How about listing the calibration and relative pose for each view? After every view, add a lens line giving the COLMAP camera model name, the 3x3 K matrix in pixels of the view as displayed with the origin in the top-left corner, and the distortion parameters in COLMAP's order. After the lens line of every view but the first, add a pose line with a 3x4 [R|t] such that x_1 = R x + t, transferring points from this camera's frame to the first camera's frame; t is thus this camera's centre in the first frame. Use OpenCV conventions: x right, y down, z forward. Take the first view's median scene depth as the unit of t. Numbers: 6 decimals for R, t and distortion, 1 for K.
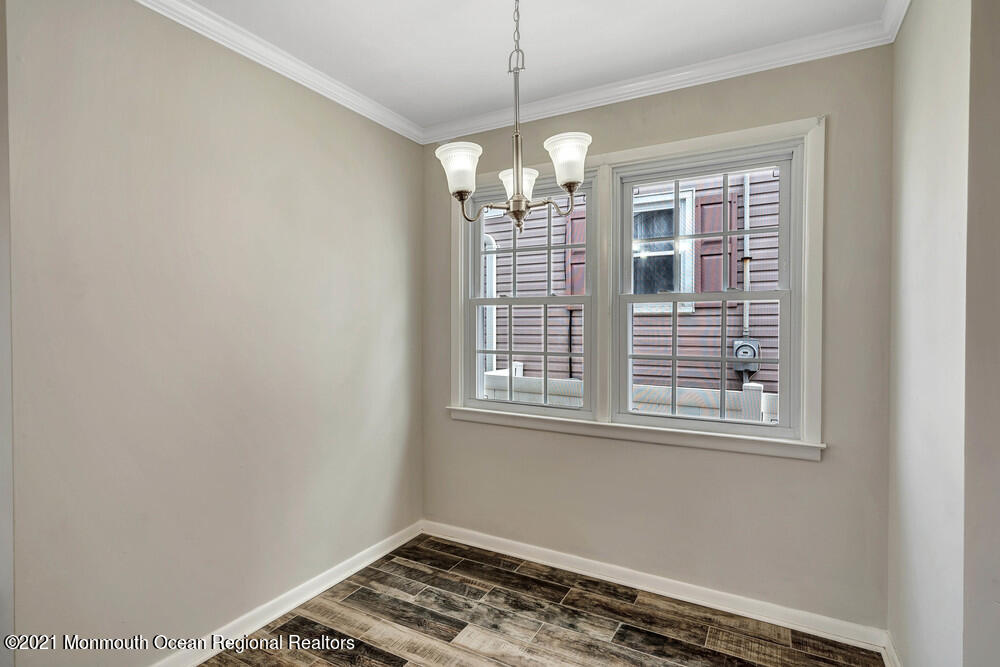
lens RADIAL K [[506.8, 0, 502.3], [0, 506.8, 331.7], [0, 0, 1]] dist [0.005661, 0.000630]
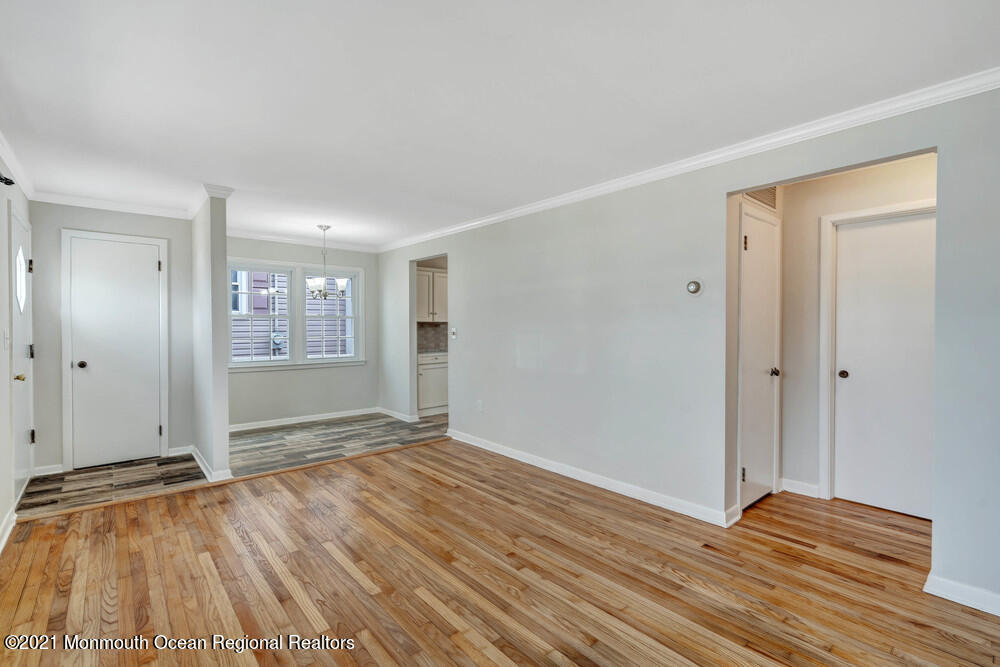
lens RADIAL K [[453.5, 0, 499.7], [0, 453.5, 334.0], [0, 0, 1]] dist [-0.000573, -0.000707]
pose [[0.344917, -0.024659, 0.938309, -1.602672], [0.013849, 0.999680, 0.021181, -0.009204], [-0.938531, 0.005689, 0.345148, -0.775380]]
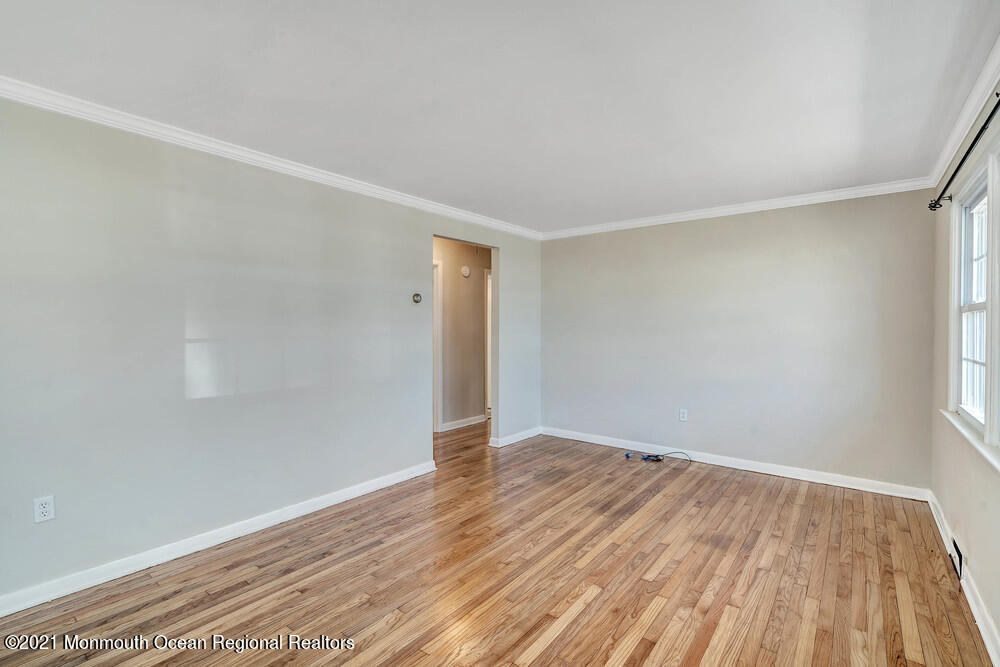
lens RADIAL K [[453.5, 0, 499.5], [0, 453.5, 330.8], [0, 0, 1]] dist [-0.000573, -0.000707]
pose [[-0.986695, -0.009090, 0.162328, -0.842071], [-0.005361, 0.999712, 0.023395, -0.031132], [-0.162494, 0.022213, -0.986460, 0.645006]]
